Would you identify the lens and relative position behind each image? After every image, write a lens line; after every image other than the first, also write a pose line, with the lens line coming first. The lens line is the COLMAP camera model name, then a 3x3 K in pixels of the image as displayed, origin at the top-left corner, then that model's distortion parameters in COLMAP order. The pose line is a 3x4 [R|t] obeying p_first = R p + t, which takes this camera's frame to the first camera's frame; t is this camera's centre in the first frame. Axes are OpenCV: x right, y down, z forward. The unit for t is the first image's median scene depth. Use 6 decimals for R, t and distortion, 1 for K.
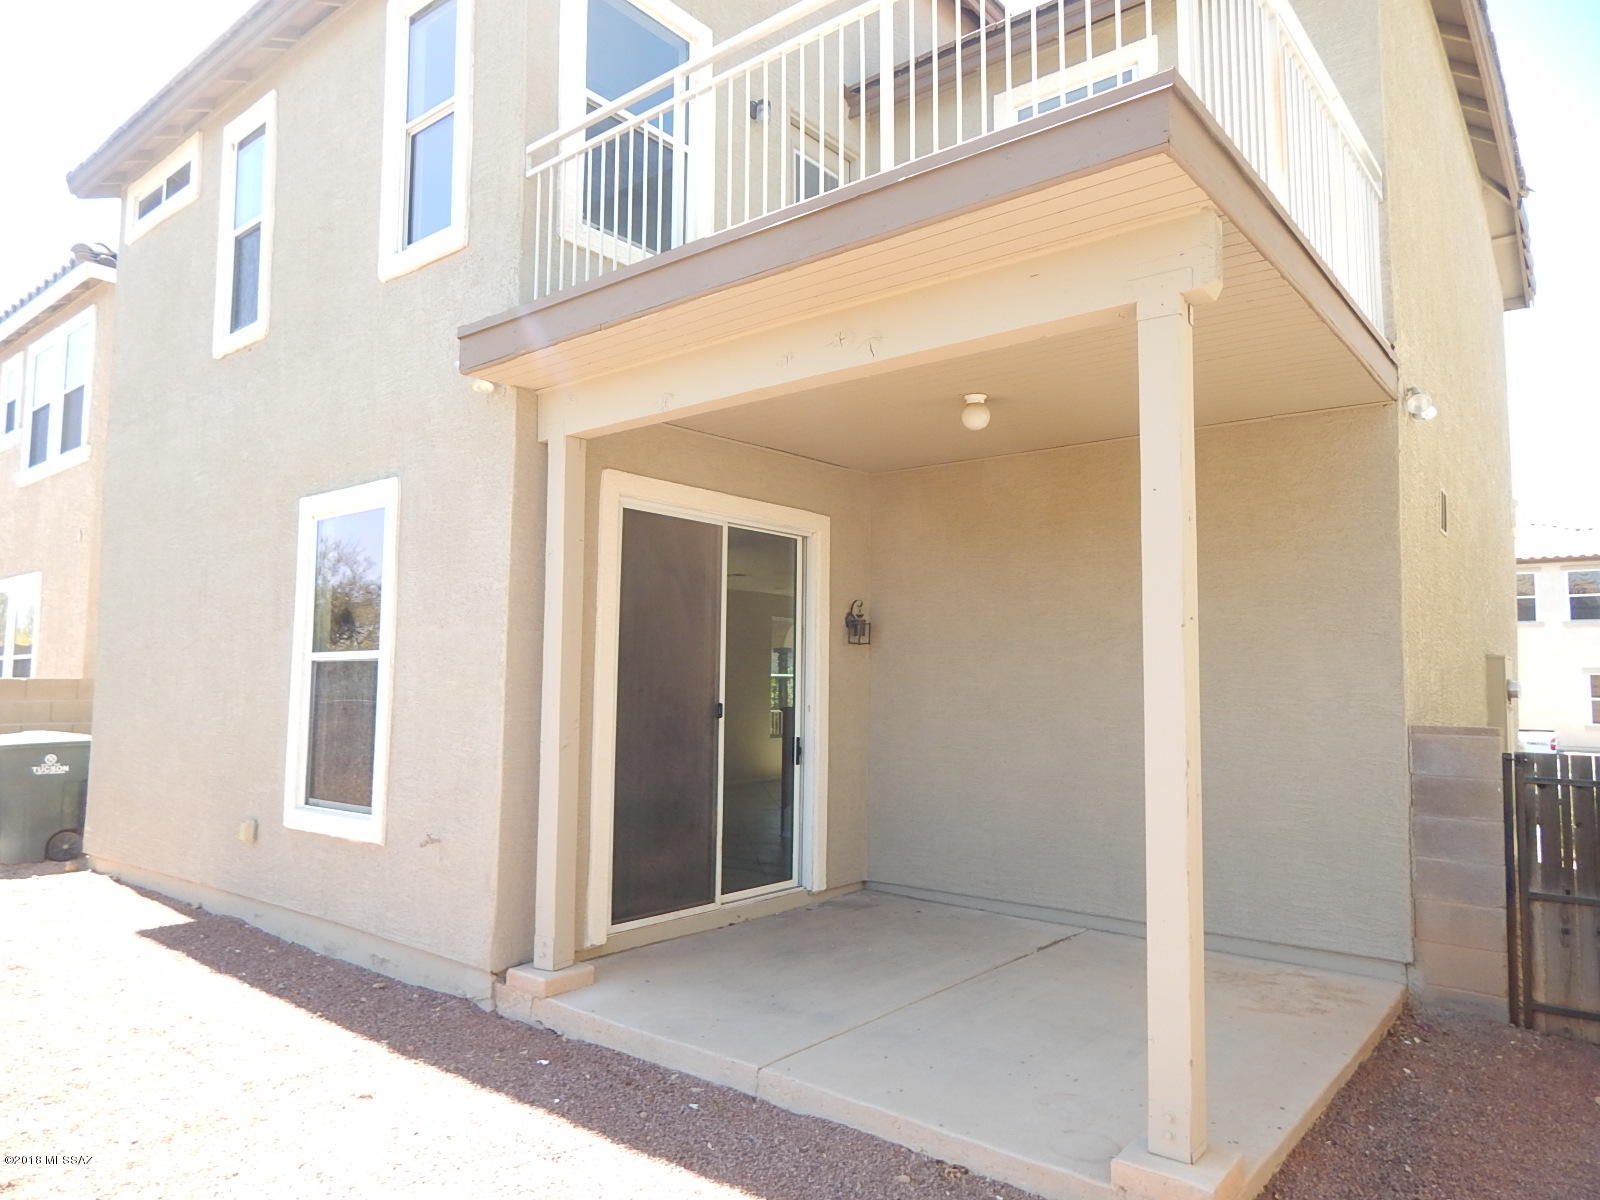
lens RADIAL K [[1051.7, 0, 800.0], [0, 1051.7, 600.0], [0, 0, 1]] dist [0.006717, -0.007872]
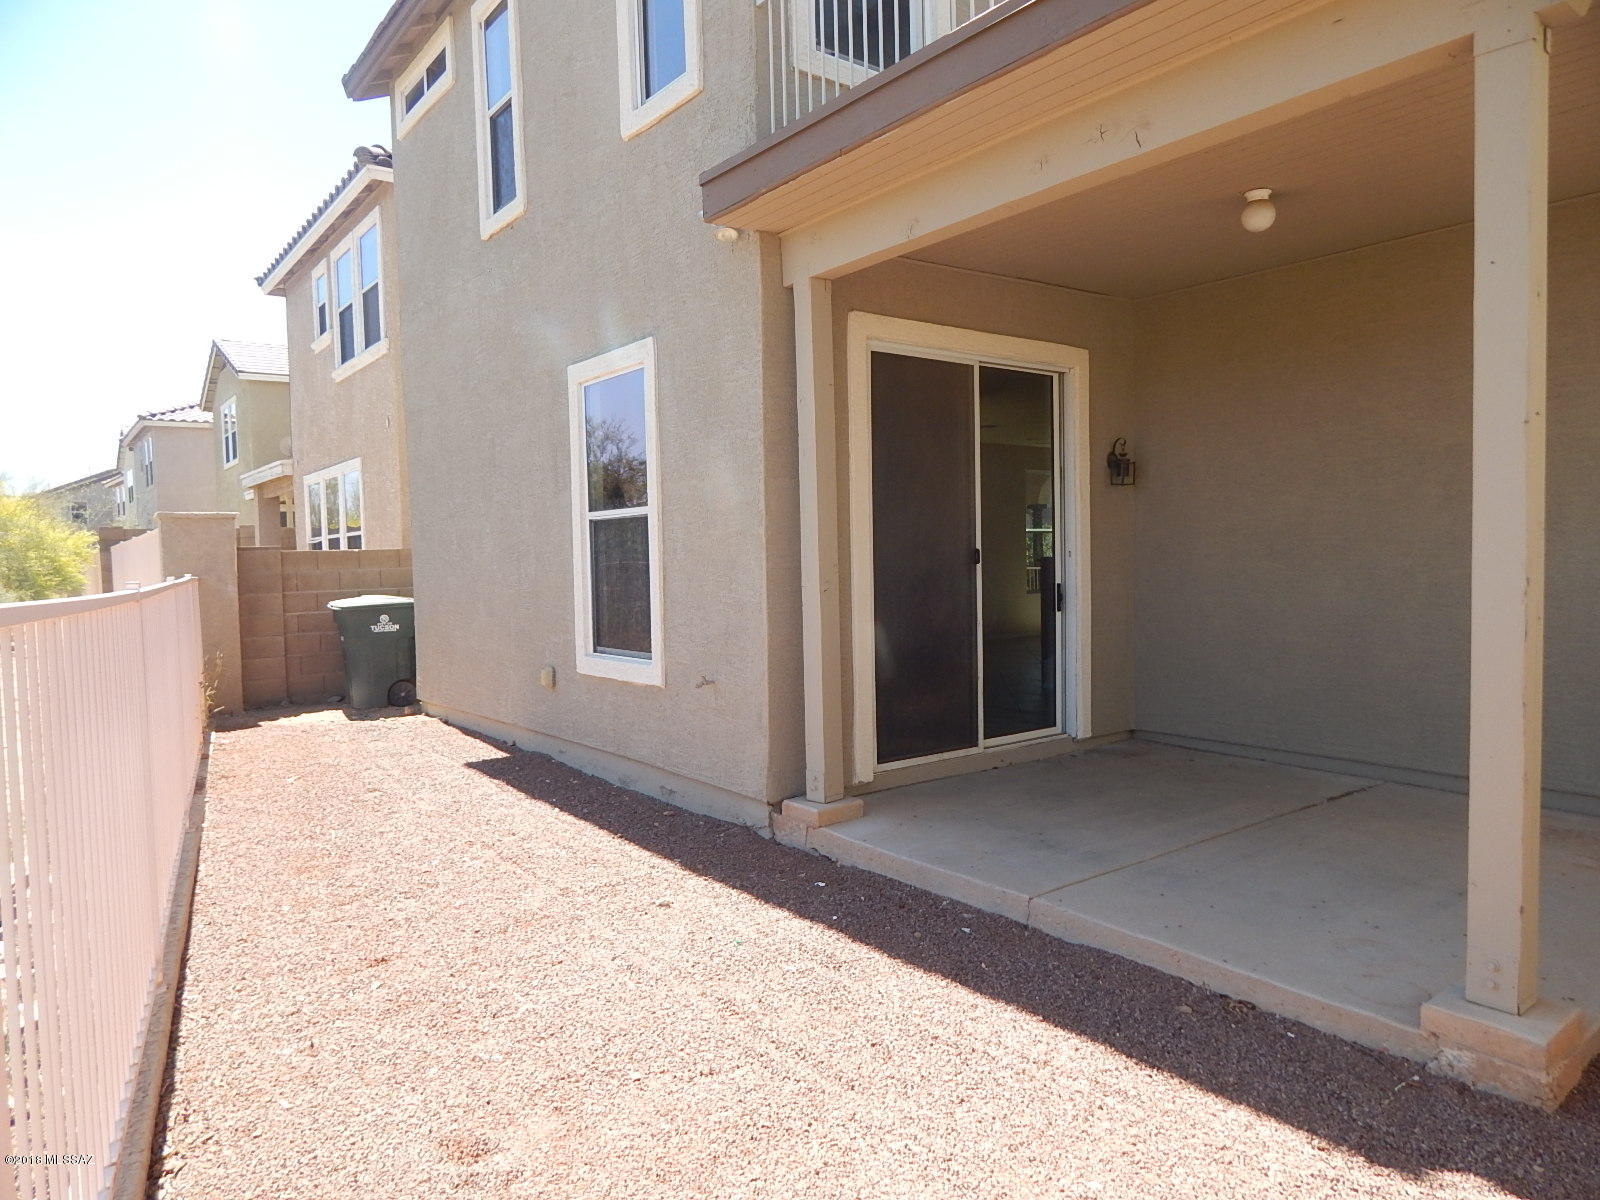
lens RADIAL K [[1051.7, 0, 800.0], [0, 1051.7, 600.0], [0, 0, 1]] dist [0.006717, -0.007872]
pose [[0.971382, -0.021140, -0.236581, -0.005664], [0.051418, 0.991129, 0.122552, 0.018460], [0.231891, -0.131209, 0.963852, 0.011451]]
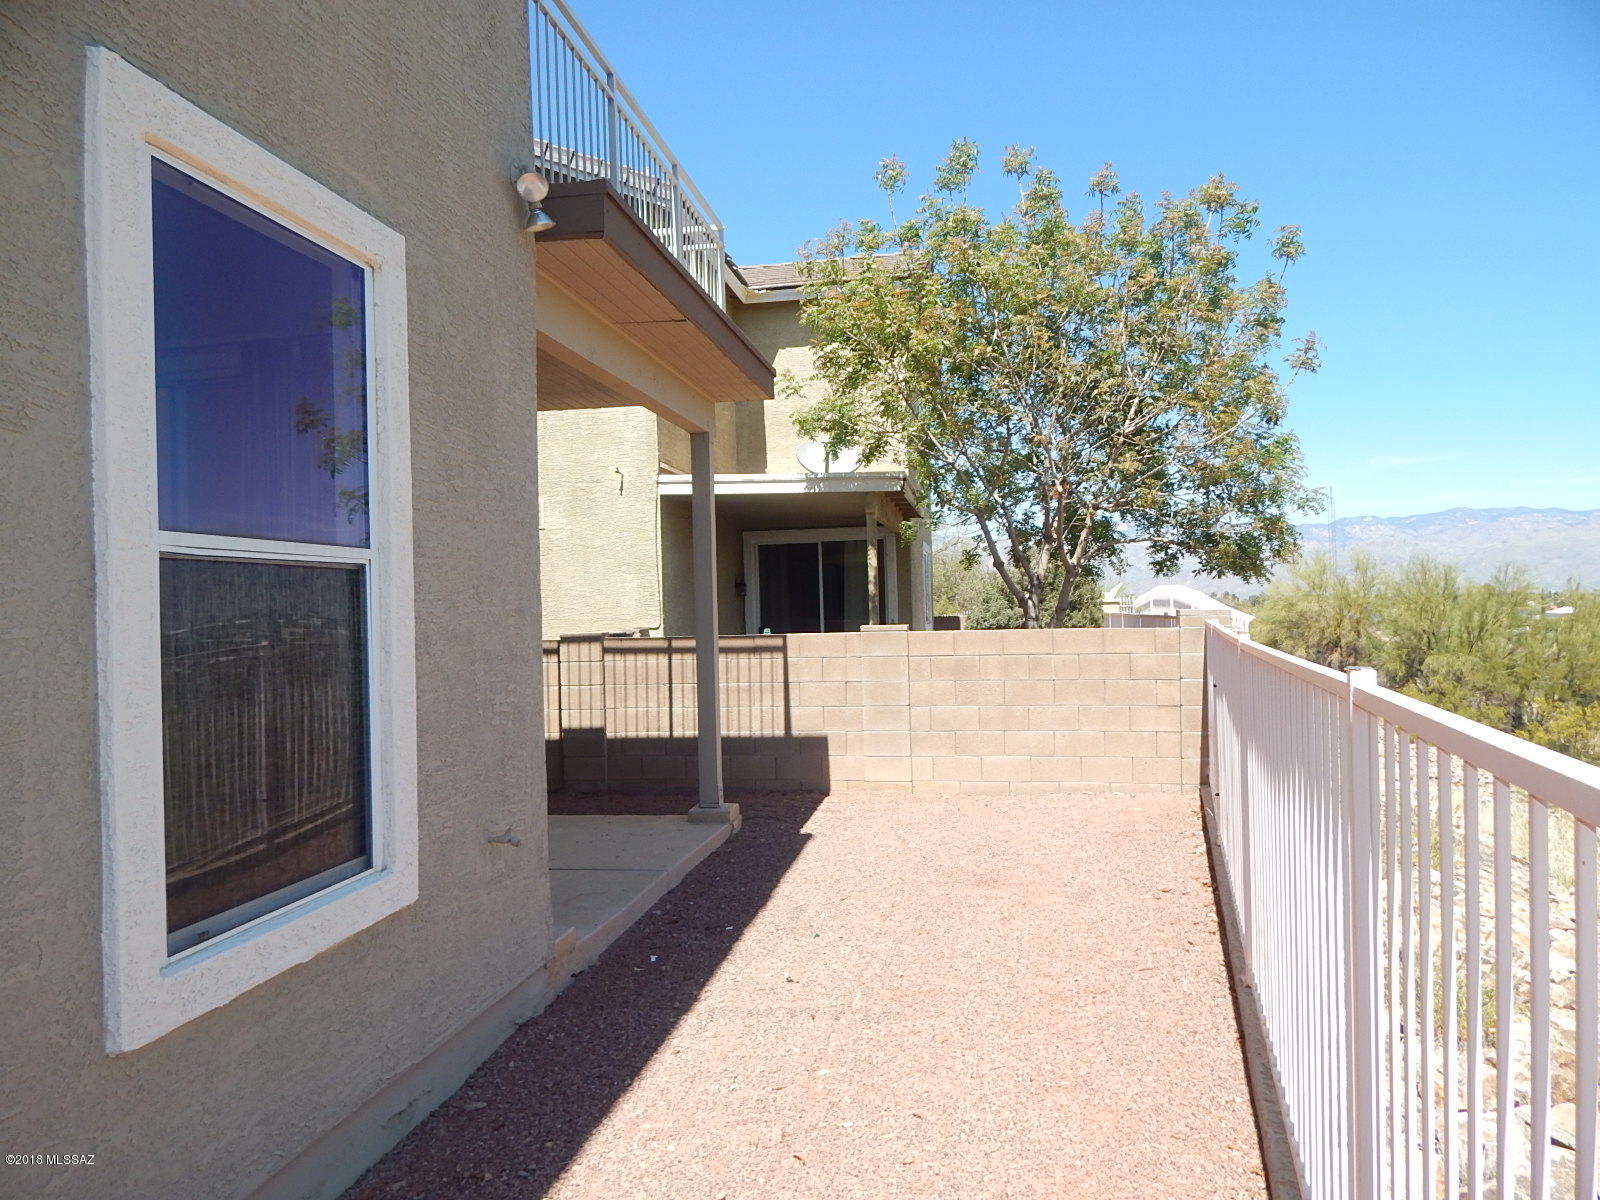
lens RADIAL K [[1051.7, 0, 800.0], [0, 1051.7, 600.0], [0, 0, 1]] dist [0.006717, -0.007872]
pose [[-0.488173, 0.007977, 0.872711, -0.879121], [-0.057570, 0.997486, -0.041321, 0.075892], [-0.870846, -0.070414, -0.486486, 0.988991]]
